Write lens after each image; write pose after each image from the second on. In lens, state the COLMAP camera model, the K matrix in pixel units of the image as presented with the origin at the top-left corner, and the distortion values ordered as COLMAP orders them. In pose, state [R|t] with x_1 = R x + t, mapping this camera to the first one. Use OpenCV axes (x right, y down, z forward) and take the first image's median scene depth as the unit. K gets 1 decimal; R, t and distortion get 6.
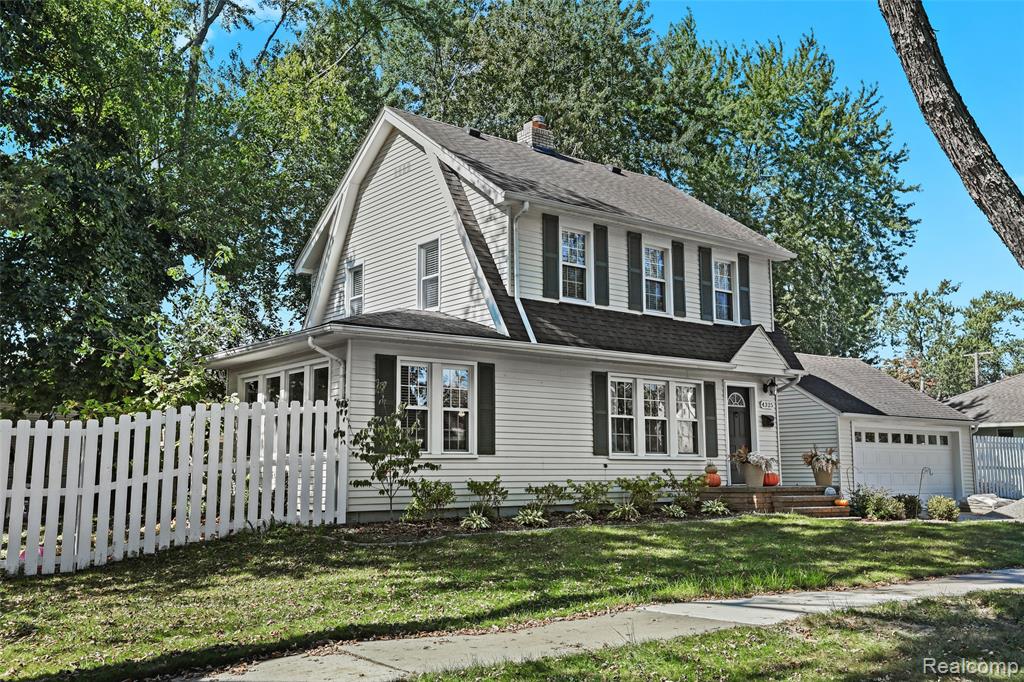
lens RADIAL K [[965.9, 0, 511.1], [0, 965.9, 340.7], [0, 0, 1]] dist [0.055254, 0.000000]
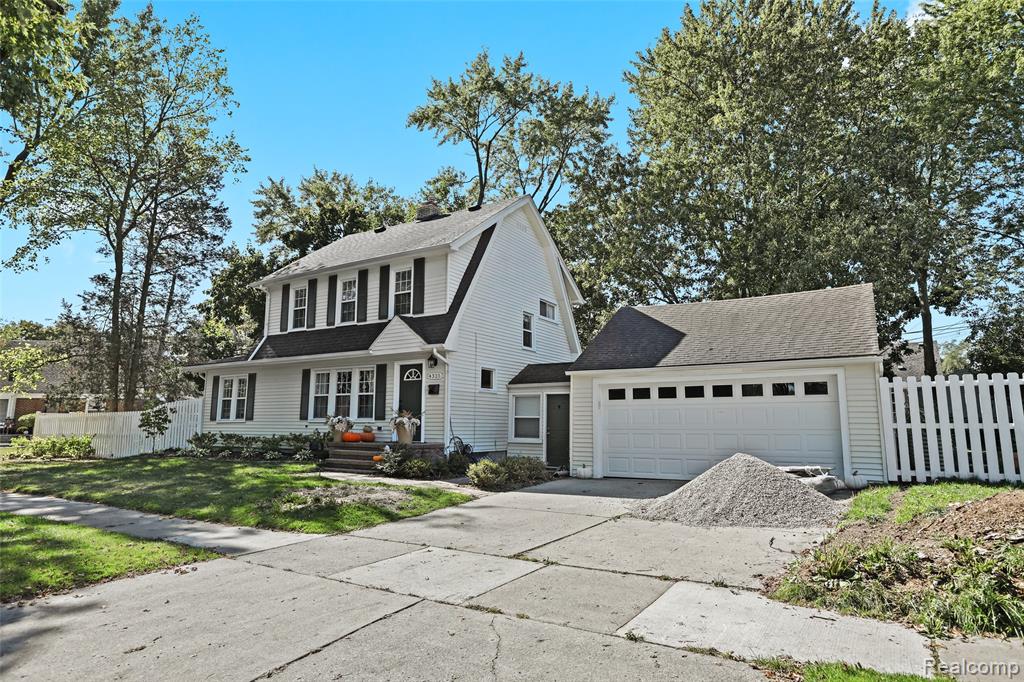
lens RADIAL K [[582.9, 0, 494.7], [0, 582.9, 342.6], [0, 0, 1]] dist [-0.014545, 0.015551]
pose [[0.348584, -0.130681, -0.928123, 1.096014], [0.121361, 0.988189, -0.093558, 0.115648], [0.929387, -0.080025, 0.360327, 0.917110]]
